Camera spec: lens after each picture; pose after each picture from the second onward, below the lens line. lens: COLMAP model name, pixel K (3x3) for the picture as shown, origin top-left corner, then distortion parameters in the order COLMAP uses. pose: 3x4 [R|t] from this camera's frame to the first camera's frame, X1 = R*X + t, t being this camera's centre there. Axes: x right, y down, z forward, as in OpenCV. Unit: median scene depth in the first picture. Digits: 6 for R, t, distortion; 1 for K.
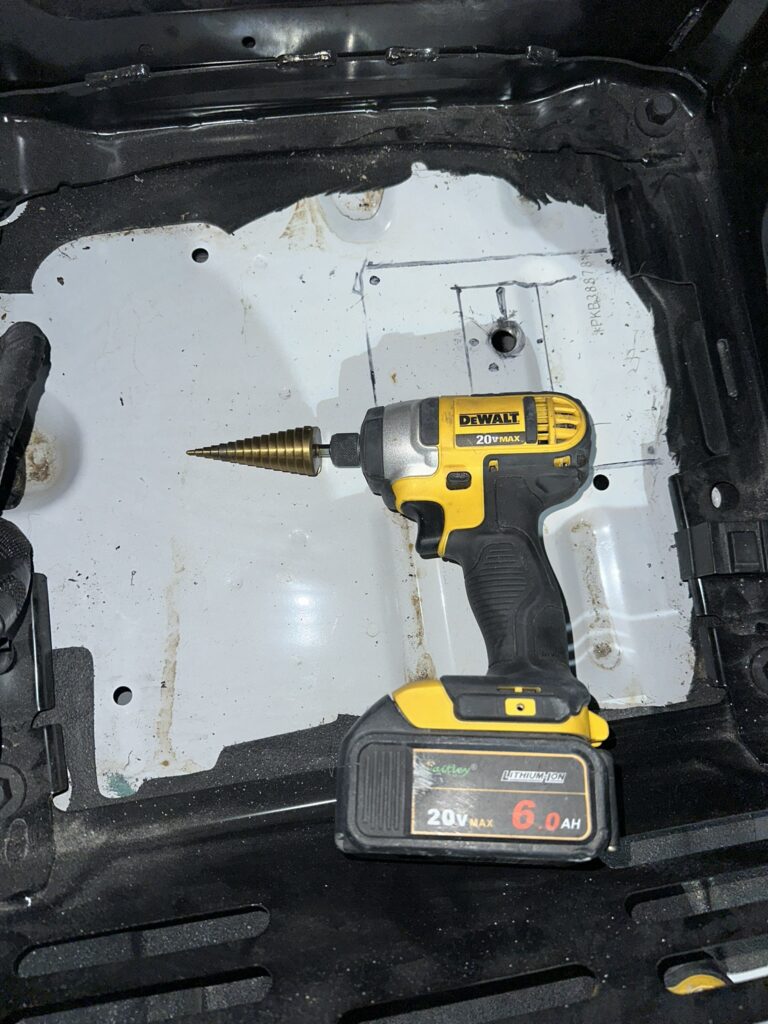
lens RADIAL K [[740.8, 0, 382.0], [0, 740.8, 502.2], [0, 0, 1]] dist [0.002807, -0.036151]
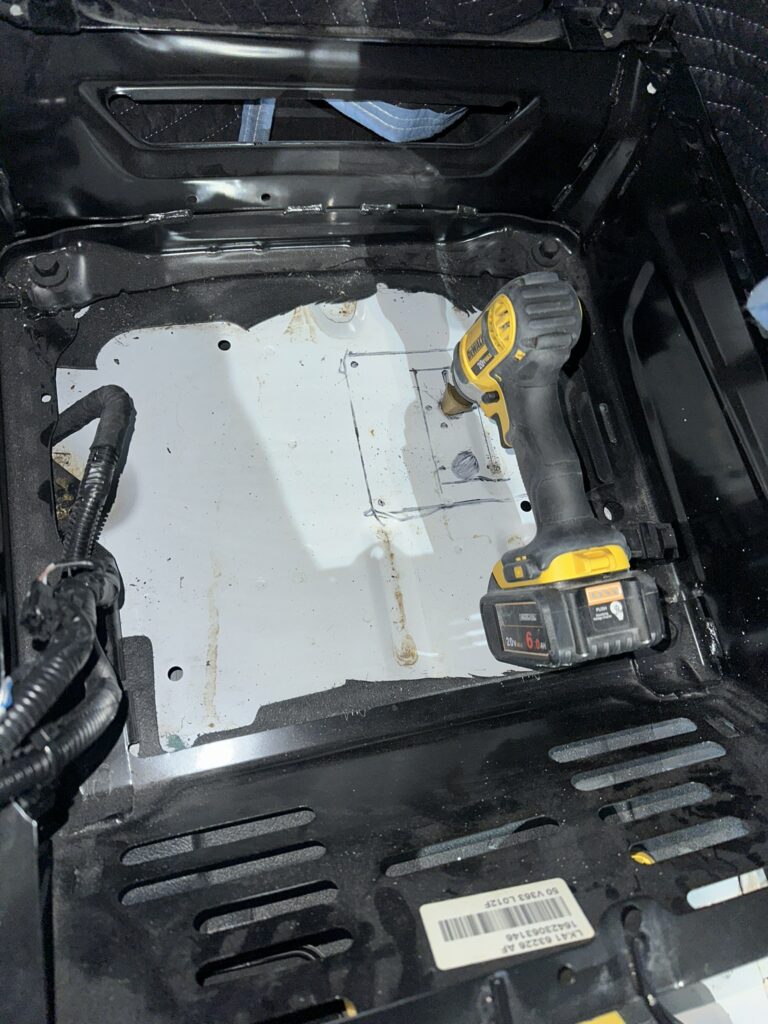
lens RADIAL K [[727.8, 0, 385.5], [0, 727.8, 506.6], [0, 0, 1]] dist [0.058242, -0.066832]
pose [[0.991223, -0.022716, 0.130232, -0.136442], [0.042241, 0.987906, -0.149187, 0.163686], [-0.125268, 0.153379, 0.980195, -0.284867]]
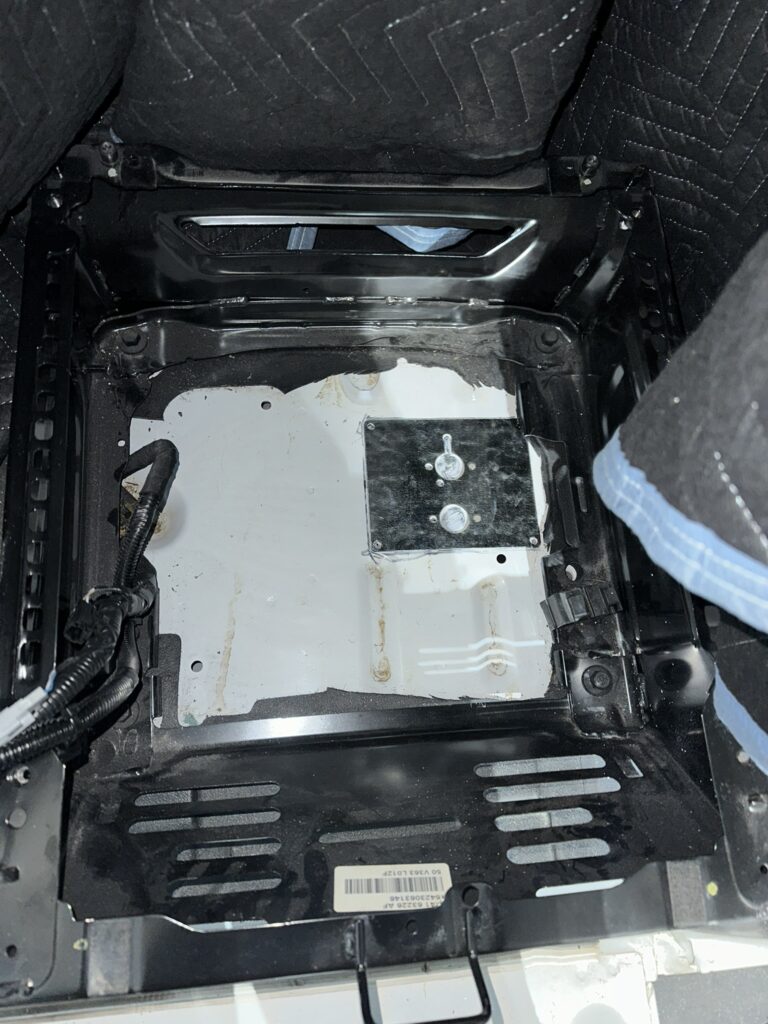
lens RADIAL K [[723.8, 0, 384.0], [0, 723.8, 512.0], [0, 0, 1]] dist [0.125804, -0.186720]
pose [[0.997527, 0.070282, 0.000593, 0.032914], [-0.069627, 0.989305, -0.128167, 0.092826], [-0.009595, 0.127809, 0.991752, -0.584693]]
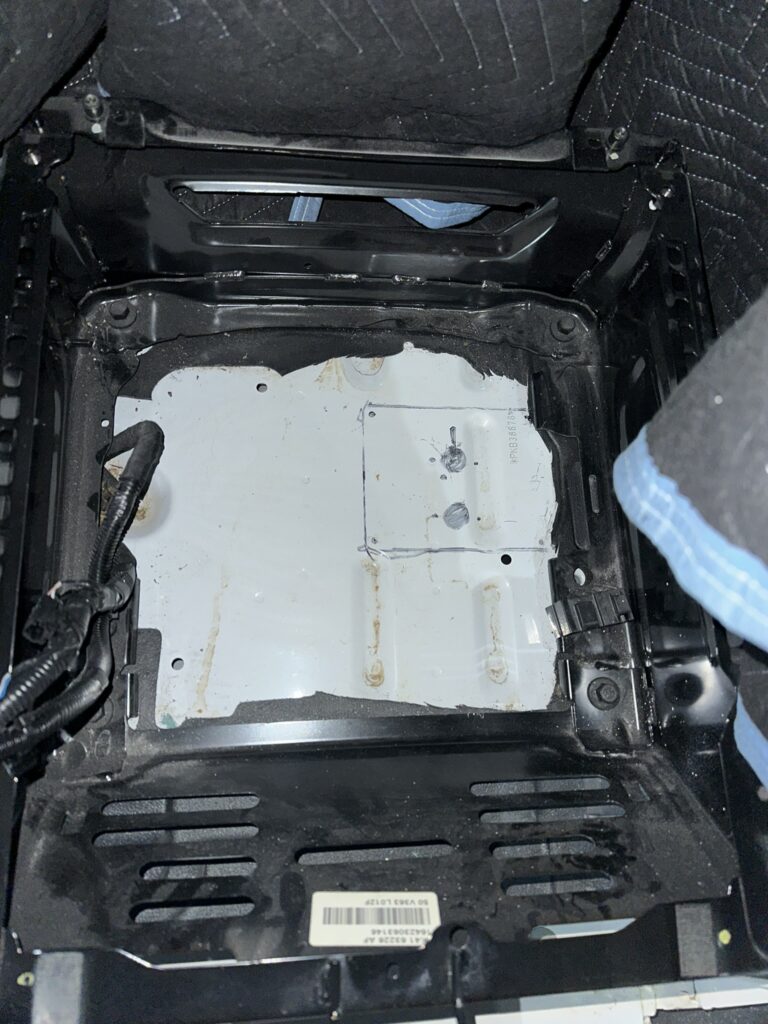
lens RADIAL K [[723.7, 0, 386.7], [0, 723.7, 507.9], [0, 0, 1]] dist [0.100256, -0.121253]
pose [[0.994602, 0.103715, -0.003151, 0.046497], [-0.103411, 0.988276, -0.112328, 0.060929], [-0.008536, 0.112047, 0.993666, -0.491746]]
